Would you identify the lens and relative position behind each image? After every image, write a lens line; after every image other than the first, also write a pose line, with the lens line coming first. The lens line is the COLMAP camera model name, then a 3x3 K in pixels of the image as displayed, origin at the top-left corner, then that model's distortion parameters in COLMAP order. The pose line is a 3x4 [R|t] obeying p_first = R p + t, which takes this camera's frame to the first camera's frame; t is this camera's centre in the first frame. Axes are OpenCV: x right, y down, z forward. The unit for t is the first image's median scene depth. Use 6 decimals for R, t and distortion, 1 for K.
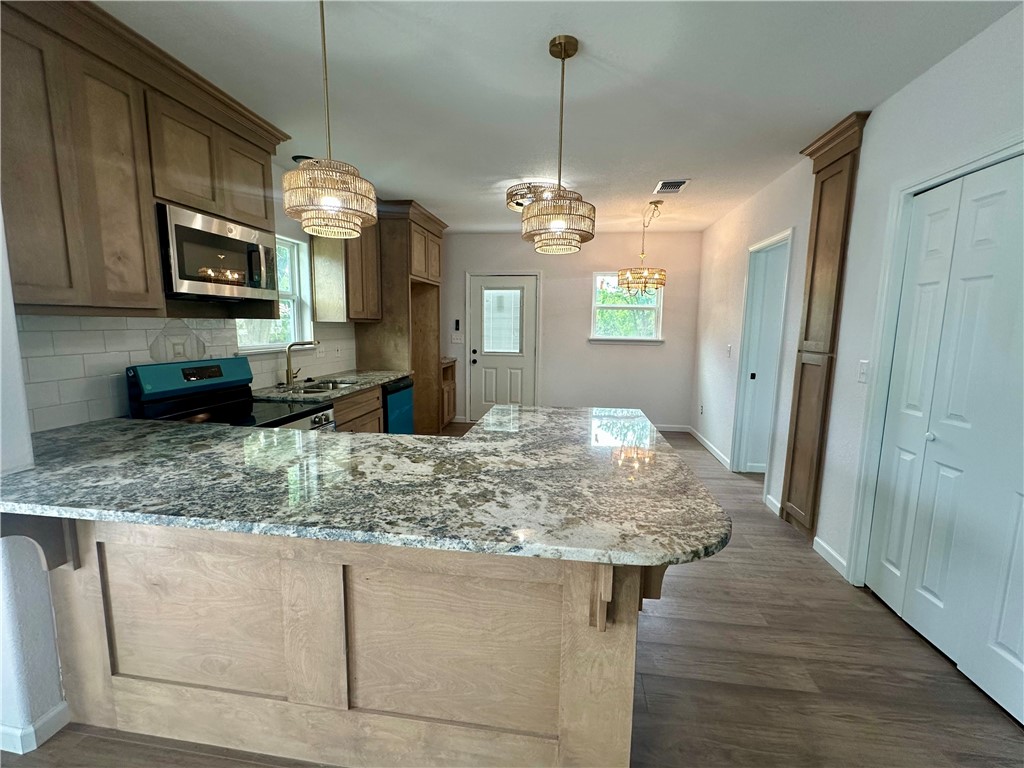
lens RADIAL K [[444.3, 0, 512.0], [0, 444.3, 384.0], [0, 0, 1]] dist [-0.002820, -0.000340]
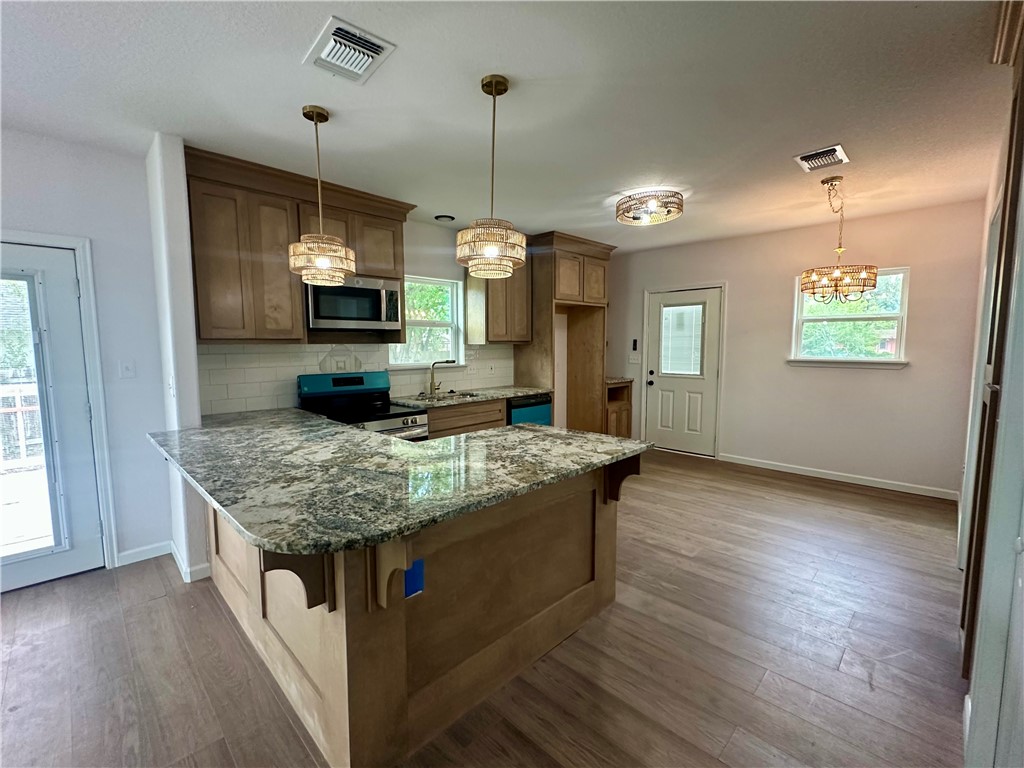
lens RADIAL K [[444.3, 0, 512.0], [0, 444.3, 384.0], [0, 0, 1]] dist [-0.002820, -0.000340]
pose [[0.801951, 0.038141, -0.596171, 0.784390], [-0.064765, 0.997629, -0.023295, -0.023601], [0.593869, 0.057292, 0.802519, 0.207693]]
